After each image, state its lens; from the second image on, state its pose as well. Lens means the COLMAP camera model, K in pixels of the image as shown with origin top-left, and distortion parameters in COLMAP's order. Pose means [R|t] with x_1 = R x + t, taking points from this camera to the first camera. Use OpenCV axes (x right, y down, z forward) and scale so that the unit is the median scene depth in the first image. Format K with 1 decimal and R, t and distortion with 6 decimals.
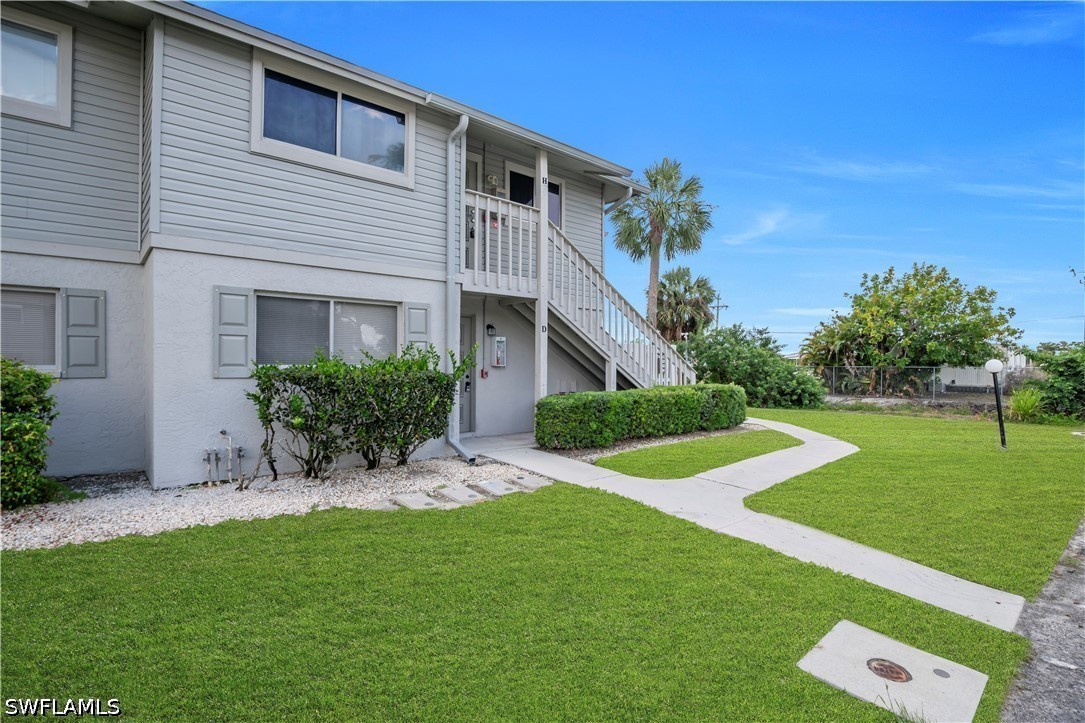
lens RADIAL K [[543.3, 0, 553.4], [0, 543.3, 365.2], [0, 0, 1]] dist [-0.023316, -0.000635]
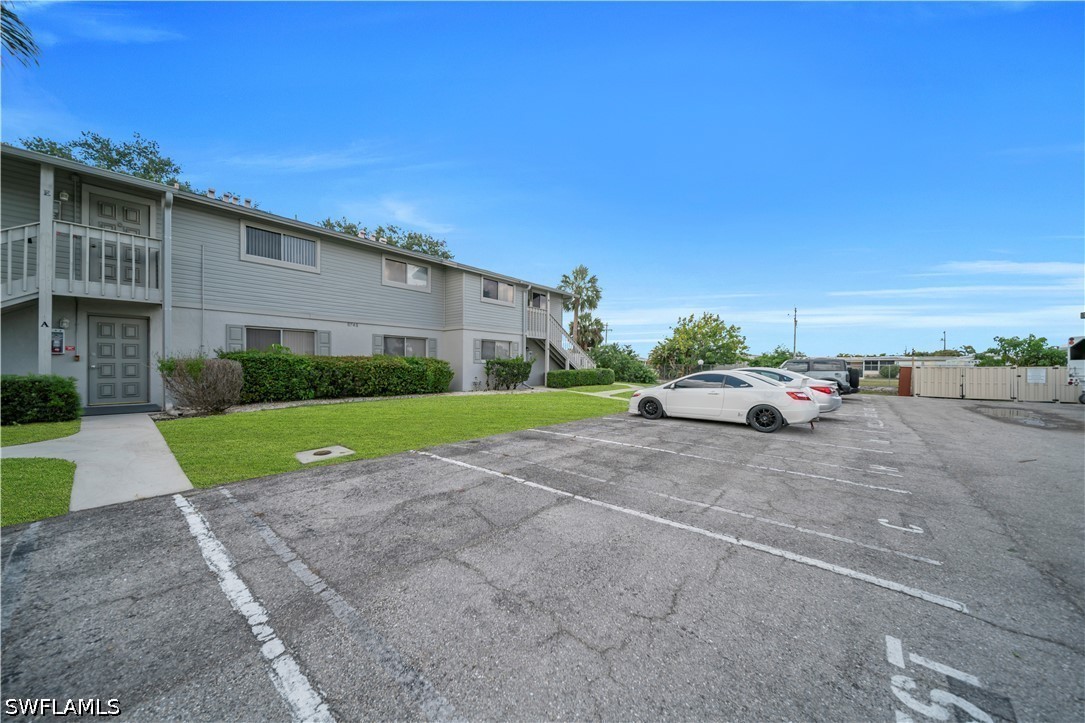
lens RADIAL K [[373.7, 0, 542.8], [0, 373.7, 368.1], [0, 0, 1]] dist [-0.001609, -0.000451]
pose [[0.992288, -0.000672, 0.123954, -0.288922], [0.000109, 0.999990, 0.004550, 0.030294], [-0.123956, -0.004501, 0.992278, -1.012633]]
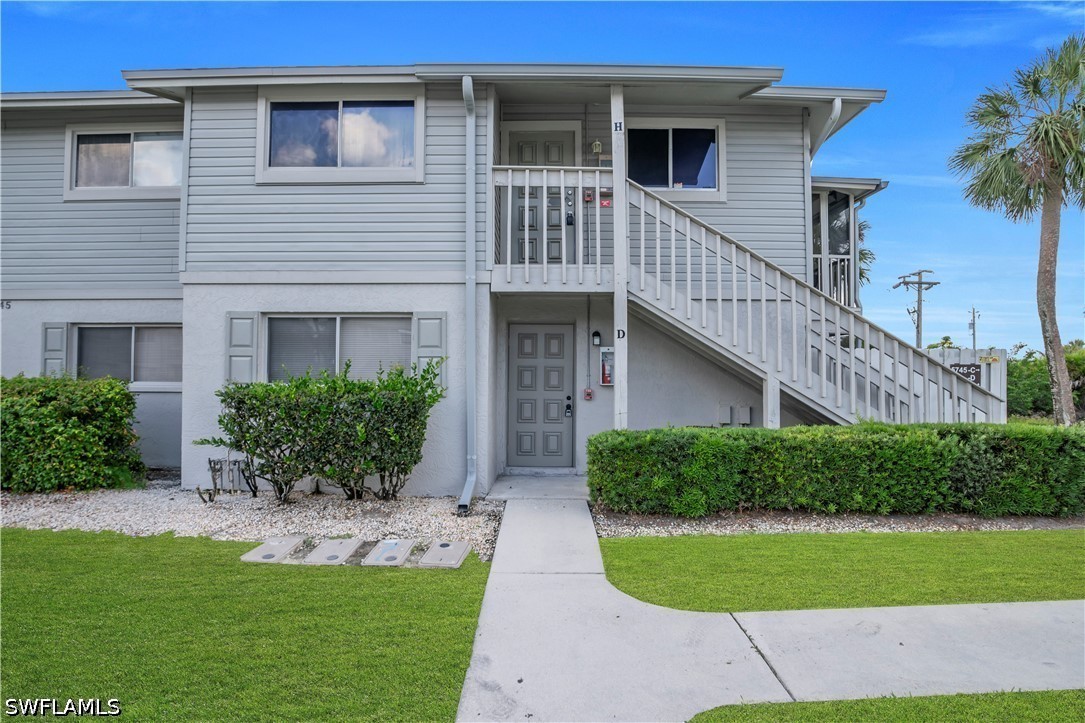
lens RADIAL K [[535.1, 0, 545.9], [0, 535.1, 365.0], [0, 0, 1]] dist [-0.030896, 0.001442]
pose [[0.732434, -0.014929, -0.680674, 0.355995], [-0.002187, 0.999703, -0.024279, -0.008295], [0.680834, 0.019271, 0.732184, 0.395171]]
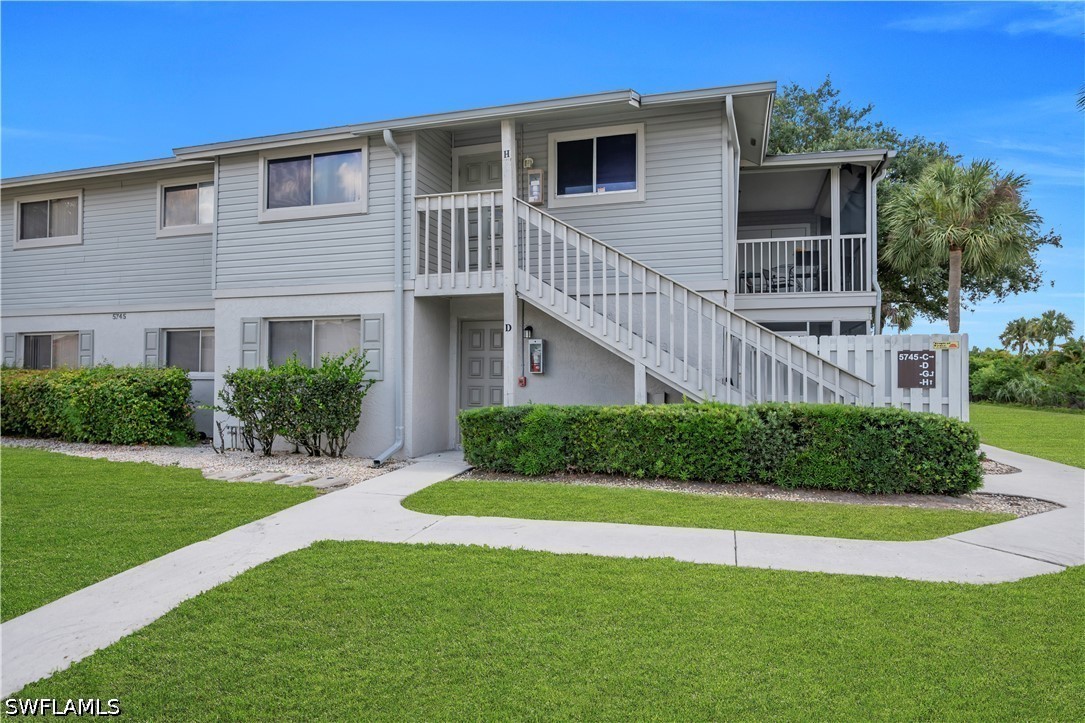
lens RADIAL K [[644.4, 0, 544.8], [0, 644.4, 365.8], [0, 0, 1]] dist [-0.004712, -0.001524]
pose [[0.496282, -0.021957, -0.867884, 0.817978], [-0.004728, 0.999597, -0.027993, 0.019273], [0.868148, 0.017996, 0.495978, 0.512760]]
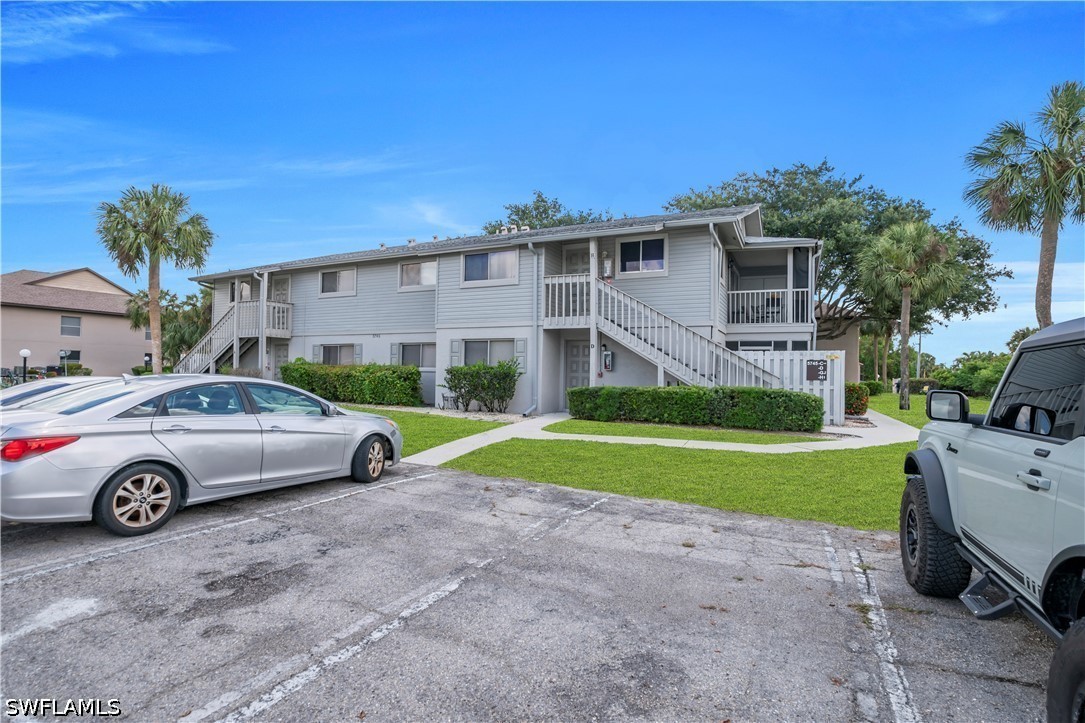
lens RADIAL K [[535.1, 0, 545.9], [0, 535.1, 365.0], [0, 0, 1]] dist [-0.030896, 0.001442]
pose [[0.365795, -0.014664, -0.930580, 1.316251], [-0.017976, 0.999578, -0.022817, 0.026895], [0.930522, 0.025075, 0.365377, 0.267479]]
